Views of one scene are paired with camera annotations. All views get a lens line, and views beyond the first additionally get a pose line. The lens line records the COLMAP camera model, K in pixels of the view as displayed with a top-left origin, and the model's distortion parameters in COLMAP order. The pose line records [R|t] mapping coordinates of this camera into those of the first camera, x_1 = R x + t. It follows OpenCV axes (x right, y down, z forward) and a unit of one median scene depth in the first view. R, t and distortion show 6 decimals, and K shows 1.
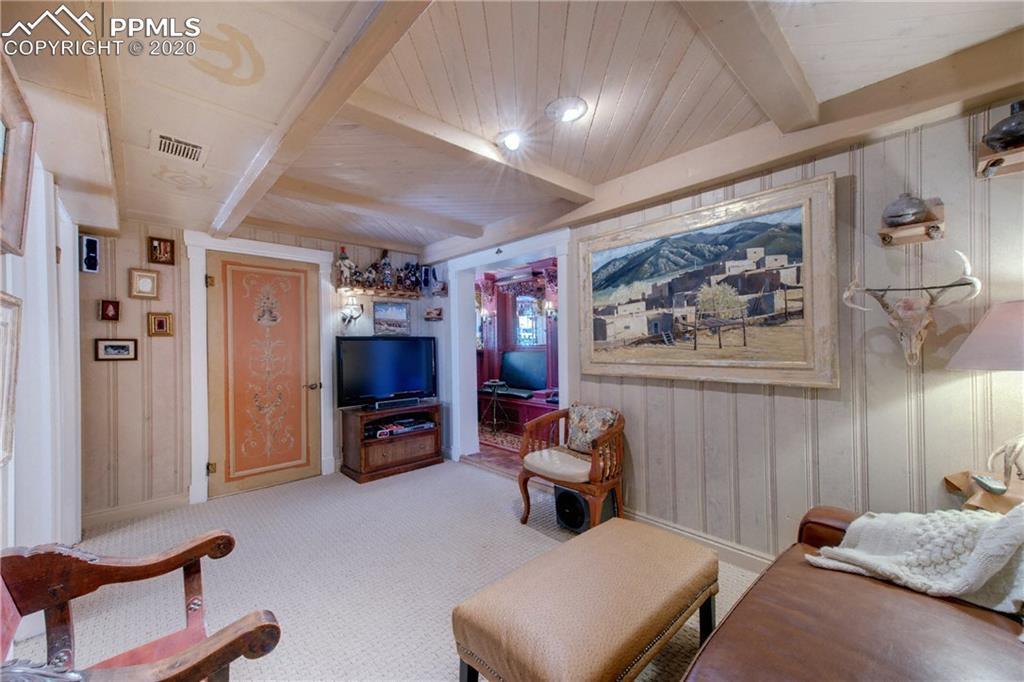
lens RADIAL K [[397.7, 0, 512.3], [0, 397.7, 339.8], [0, 0, 1]] dist [0.003482, 0.000142]
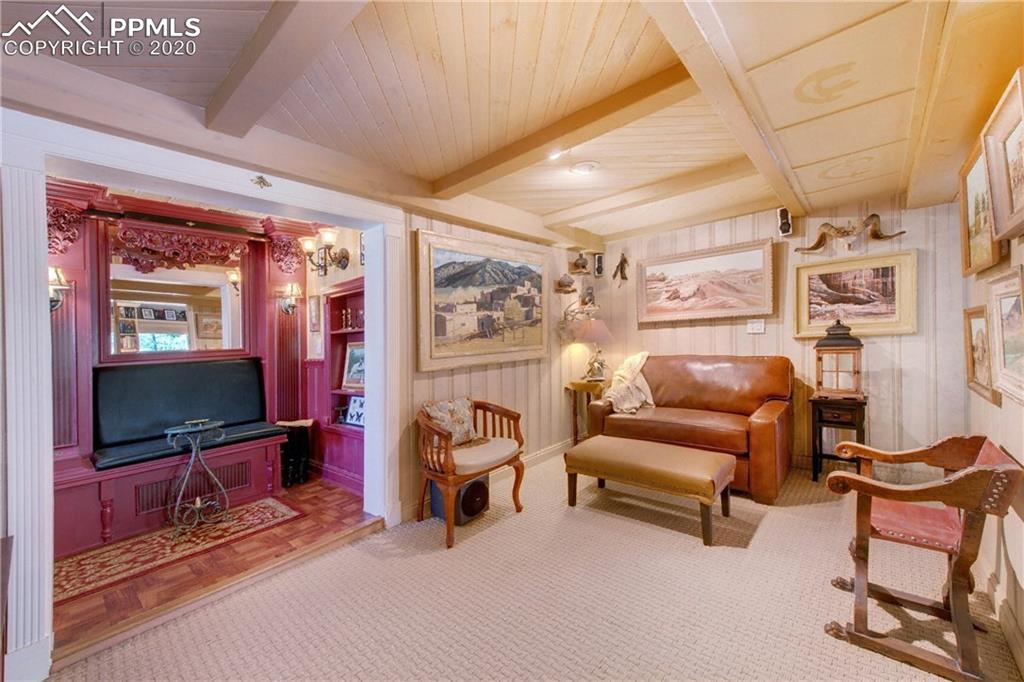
lens RADIAL K [[397.7, 0, 512.2], [0, 397.7, 335.5], [0, 0, 1]] dist [0.003482, 0.000142]
pose [[-0.106381, 0.002810, 0.994321, -0.922581], [0.020426, 0.999791, -0.000640, 0.004686], [-0.994116, 0.020242, -0.106416, 1.040608]]
